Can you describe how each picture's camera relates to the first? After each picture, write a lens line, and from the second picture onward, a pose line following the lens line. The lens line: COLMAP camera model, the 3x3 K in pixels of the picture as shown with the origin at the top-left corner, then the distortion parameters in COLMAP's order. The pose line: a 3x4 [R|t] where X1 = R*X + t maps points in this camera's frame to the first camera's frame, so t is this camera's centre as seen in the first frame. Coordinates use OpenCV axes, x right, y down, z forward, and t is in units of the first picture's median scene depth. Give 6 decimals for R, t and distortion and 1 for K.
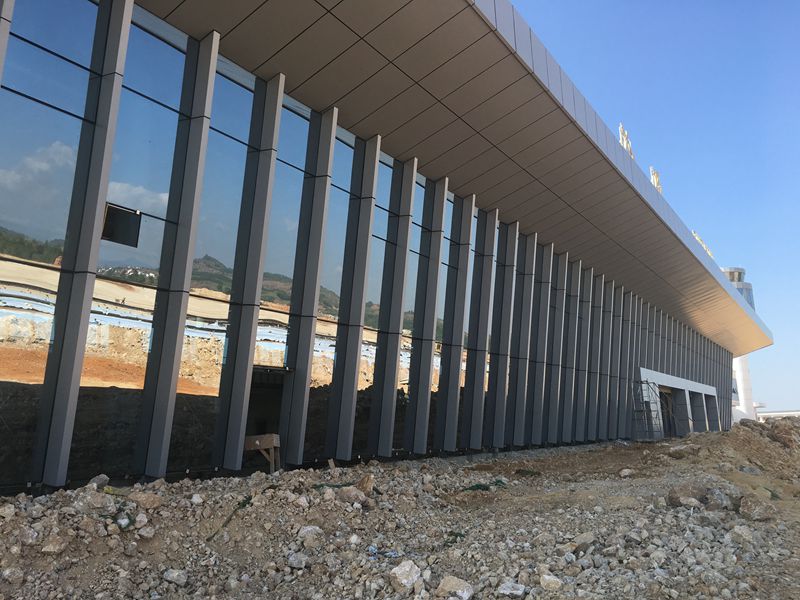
lens RADIAL K [[672.5, 0, 400.4], [0, 672.5, 298.7], [0, 0, 1]] dist [0.087890, -0.130409]
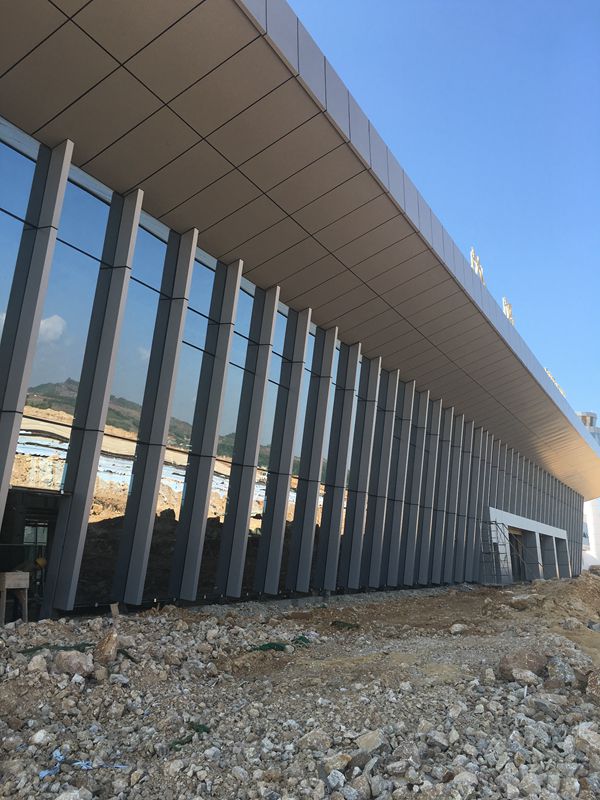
lens RADIAL K [[672.5, 0, 302.4], [0, 672.5, 397.6], [0, 0, 1]] dist [0.087890, -0.130409]
pose [[0.997438, 0.041046, 0.058597, 0.063071], [-0.037963, 0.997883, -0.052796, 0.017702], [-0.060640, 0.050437, 0.996885, 0.124938]]
